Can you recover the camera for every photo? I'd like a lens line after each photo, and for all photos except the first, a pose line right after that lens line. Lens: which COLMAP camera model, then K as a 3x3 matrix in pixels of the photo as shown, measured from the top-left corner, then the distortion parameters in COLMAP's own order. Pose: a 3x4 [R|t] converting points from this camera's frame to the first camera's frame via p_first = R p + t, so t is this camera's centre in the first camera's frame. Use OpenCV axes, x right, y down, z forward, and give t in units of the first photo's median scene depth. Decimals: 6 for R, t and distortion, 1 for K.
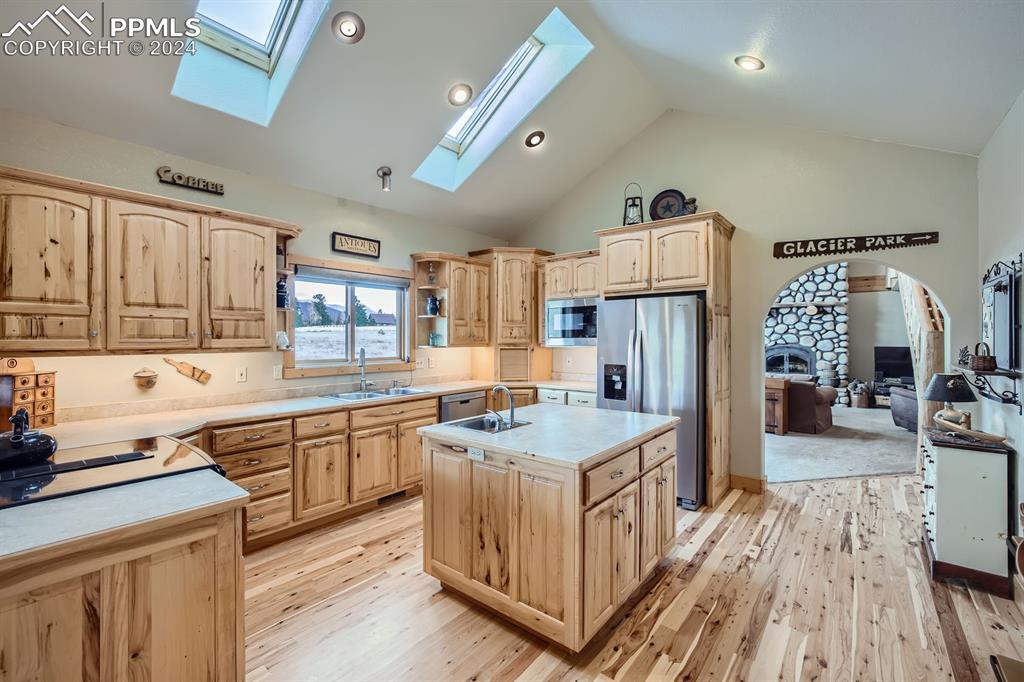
lens RADIAL K [[435.6, 0, 513.5], [0, 435.6, 340.5], [0, 0, 1]] dist [-0.025507, 0.010315]
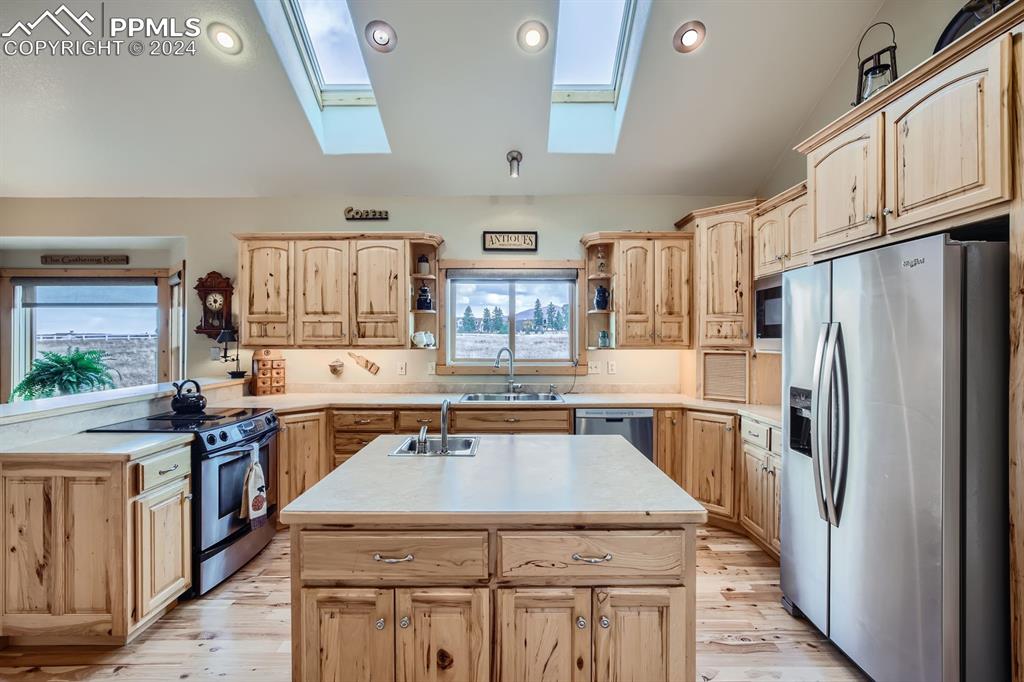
lens RADIAL K [[458.8, 0, 510.2], [0, 458.8, 340.6], [0, 0, 1]] dist [-0.021064, 0.007722]
pose [[0.627776, 0.007202, -0.778361, 0.379766], [-0.005663, 0.999973, 0.004685, -0.003213], [0.778373, 0.001467, 0.627800, 0.320942]]
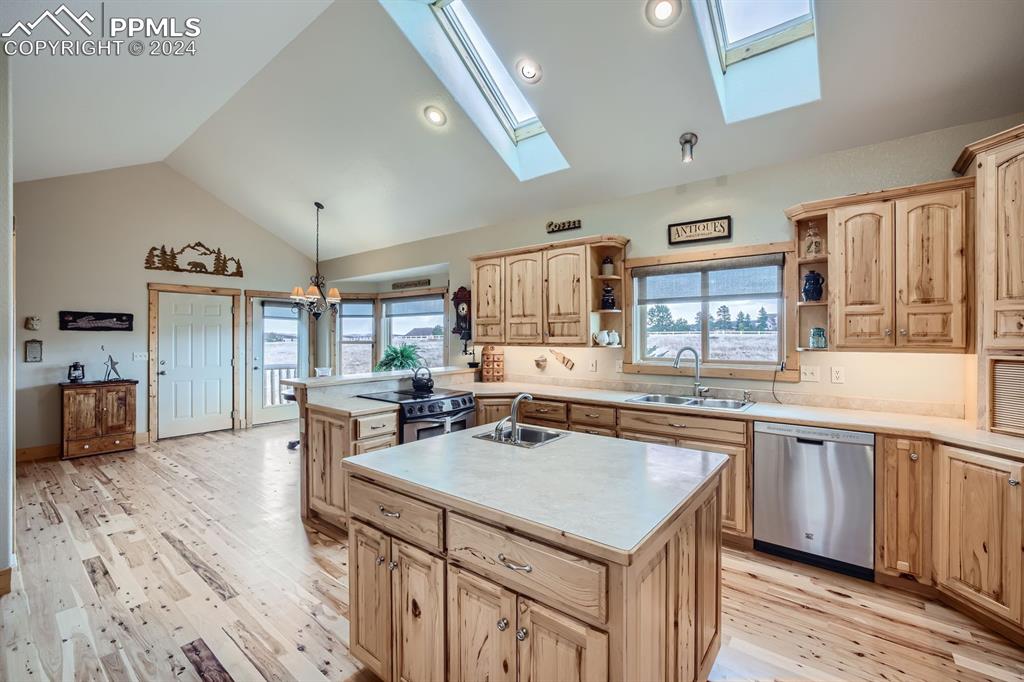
lens RADIAL K [[435.6, 0, 506.9], [0, 435.6, 337.4], [0, 0, 1]] dist [-0.025507, 0.010315]
pose [[0.003104, 0.004952, -0.999983, 0.454610], [-0.004140, 0.999979, 0.004939, -0.005125], [0.999987, 0.004124, 0.003124, 0.538696]]
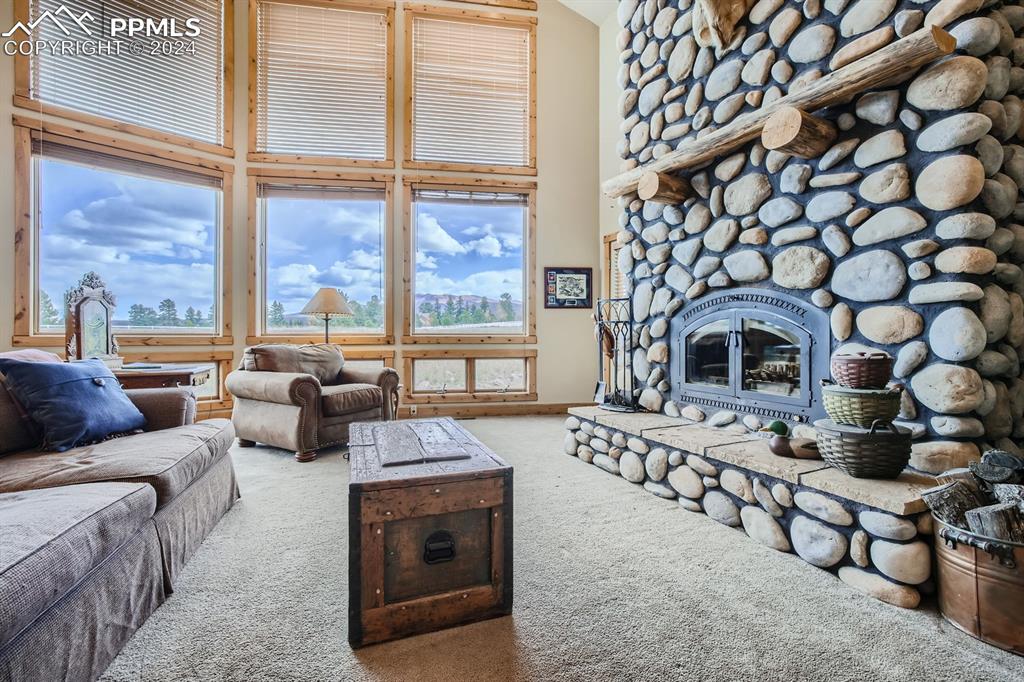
lens RADIAL K [[435.6, 0, 511.5], [0, 435.6, 339.3], [0, 0, 1]] dist [-0.025507, 0.010315]
pose [[0.905761, 0.006234, -0.423742, 1.340959], [-0.004487, 0.999977, 0.005120, 0.089661], [0.423764, -0.002736, 0.905768, 1.481913]]
